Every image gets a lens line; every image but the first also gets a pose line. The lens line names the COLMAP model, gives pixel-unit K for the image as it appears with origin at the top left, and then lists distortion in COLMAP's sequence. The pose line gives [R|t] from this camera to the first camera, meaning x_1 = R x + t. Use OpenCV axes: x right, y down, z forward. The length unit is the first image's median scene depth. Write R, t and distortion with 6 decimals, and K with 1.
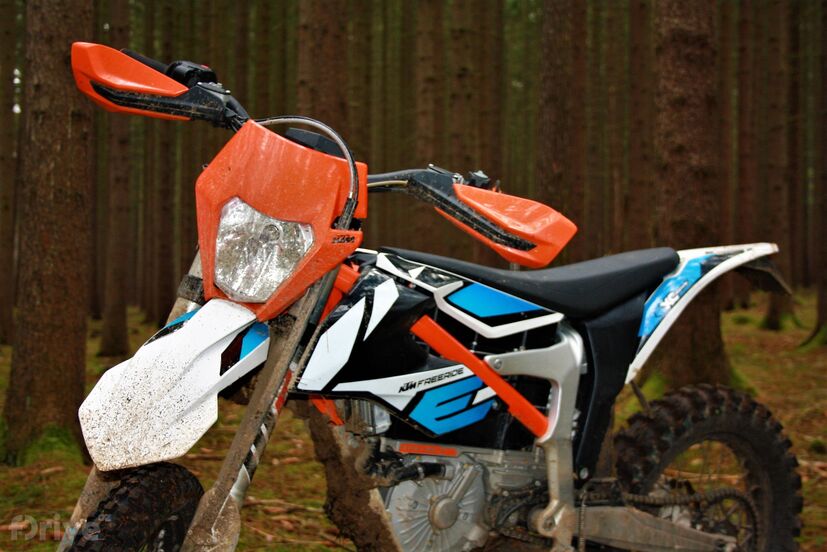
lens RADIAL K [[1296.6, 0, 413.5], [0, 1296.6, 276.7], [0, 0, 1]] dist [-0.097568, 0.000000]
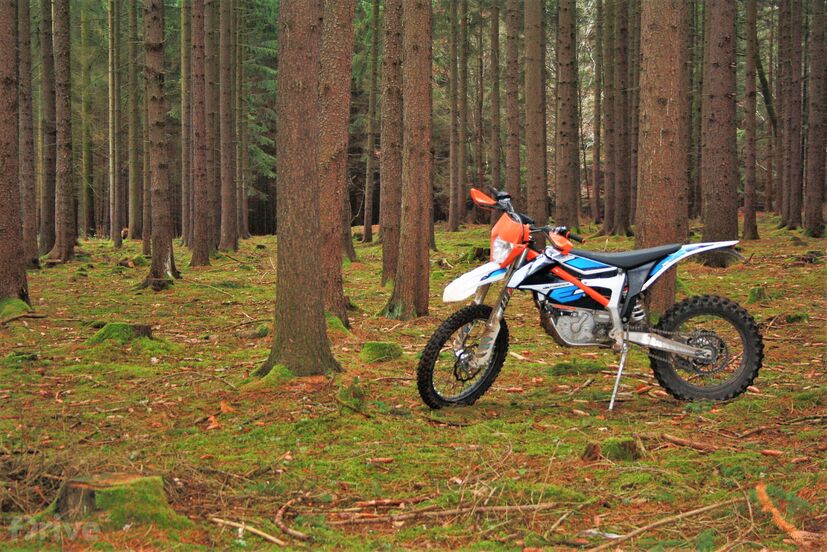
lens RADIAL K [[2024.2, 0, 413.9], [0, 2024.2, 274.3], [0, 0, 1]] dist [-0.404940, 0.000000]
pose [[0.760386, 0.037657, -0.648379, 3.041946], [0.011269, 0.997402, 0.071143, -0.320890], [0.649374, -0.061402, 0.757986, -3.144078]]
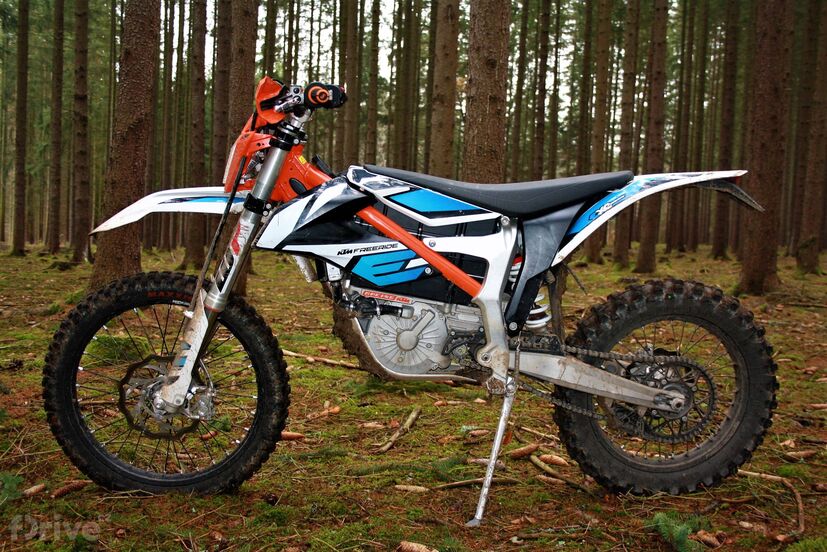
lens RADIAL K [[889.1, 0, 408.9], [0, 889.1, 307.3], [0, 0, 1]] dist [-0.106902, 0.000000]
pose [[0.833691, 0.081805, -0.546138, 0.608072], [-0.028515, 0.994025, 0.105365, 0.033290], [0.551494, -0.072269, 0.831043, 0.131018]]
